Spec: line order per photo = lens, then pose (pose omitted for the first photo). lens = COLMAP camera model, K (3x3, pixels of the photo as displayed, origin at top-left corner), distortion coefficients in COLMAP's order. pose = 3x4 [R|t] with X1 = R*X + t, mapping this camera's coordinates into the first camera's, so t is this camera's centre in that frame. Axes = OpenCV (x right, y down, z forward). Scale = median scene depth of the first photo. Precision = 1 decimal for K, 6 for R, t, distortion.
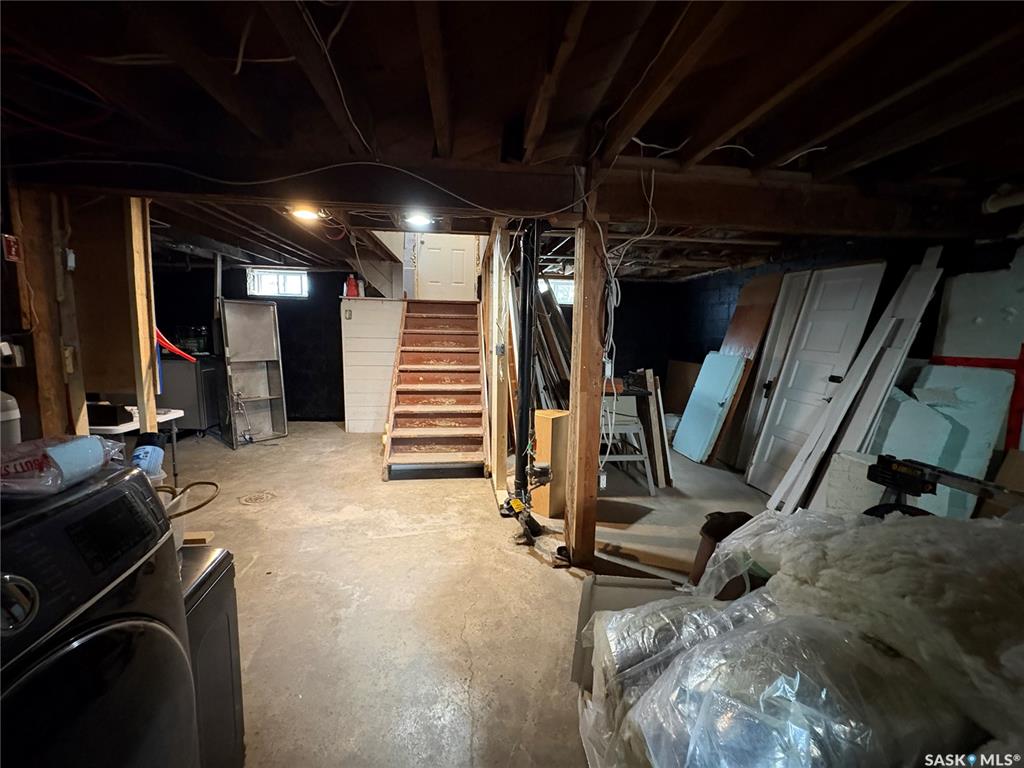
lens RADIAL K [[407.0, 0, 512.4], [0, 407.0, 383.9], [0, 0, 1]] dist [0.001889, -0.000294]
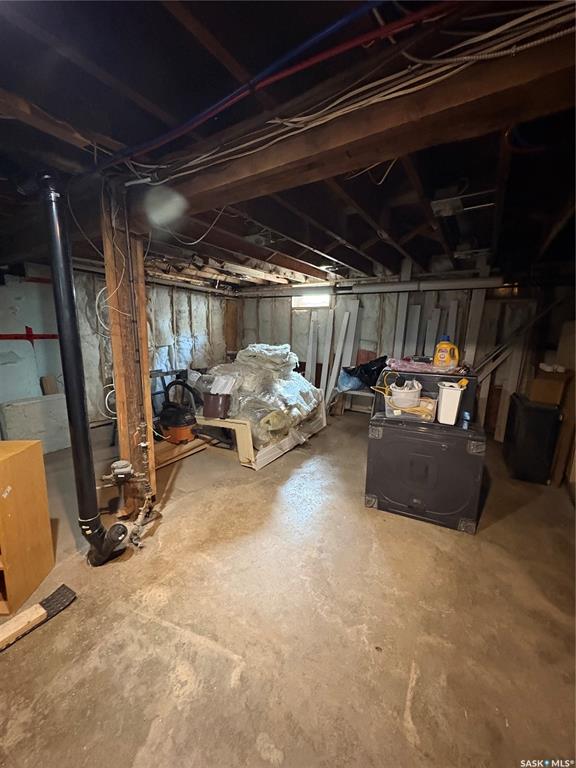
lens RADIAL K [[305.3, 0, 285.4], [0, 305.3, 385.4], [0, 0, 1]] dist [0.001889, -0.000294]
pose [[-0.779551, -0.143739, 0.609623, -0.722773], [0.044856, 0.958000, 0.283239, -0.189304], [-0.624731, 0.248144, -0.740362, 1.381577]]
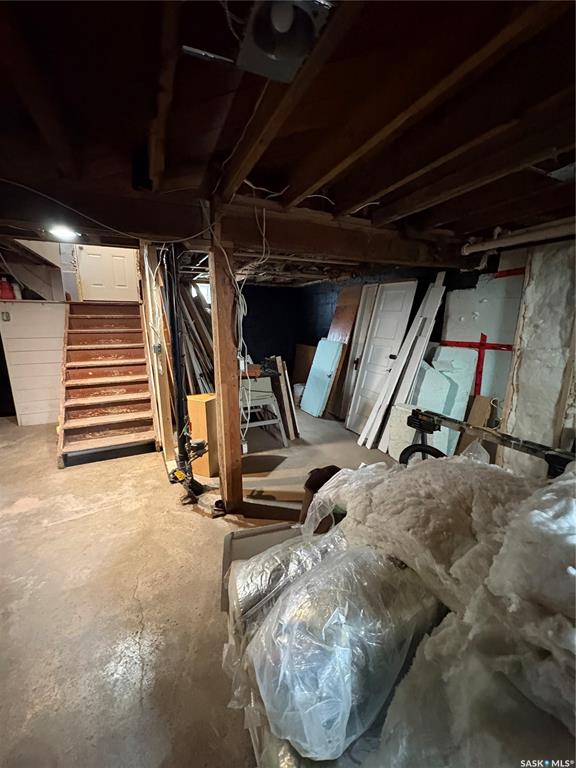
lens RADIAL K [[305.3, 0, 287.4], [0, 305.3, 384.1], [0, 0, 1]] dist [0.001889, -0.000294]
pose [[0.948167, -0.085130, 0.306157, 0.066669], [0.060196, 0.994121, 0.089998, -0.051499], [-0.312019, -0.066903, 0.947717, 0.024283]]
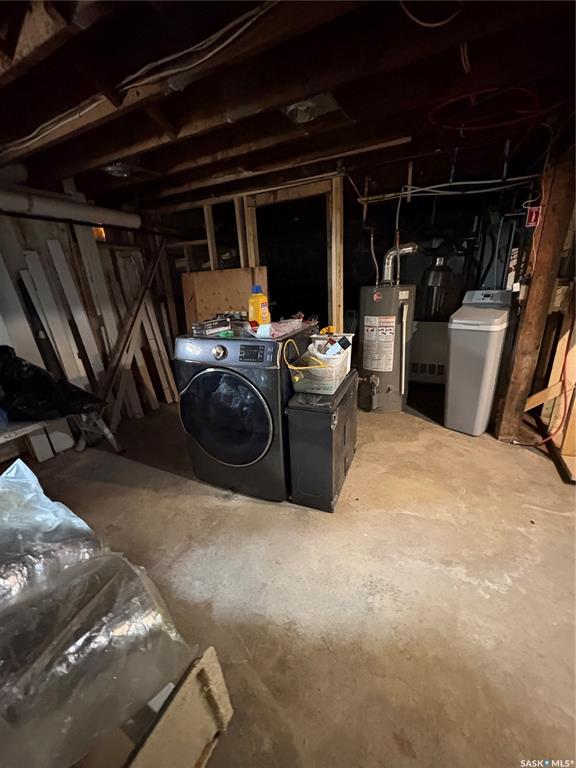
lens RADIAL K [[305.3, 0, 289.8], [0, 305.3, 385.5], [0, 0, 1]] dist [0.001889, -0.000294]
pose [[-0.559331, 0.283651, -0.778903, 0.238116], [-0.063193, 0.922308, 0.381253, -0.104916], [0.826532, 0.262468, -0.497951, 0.766331]]
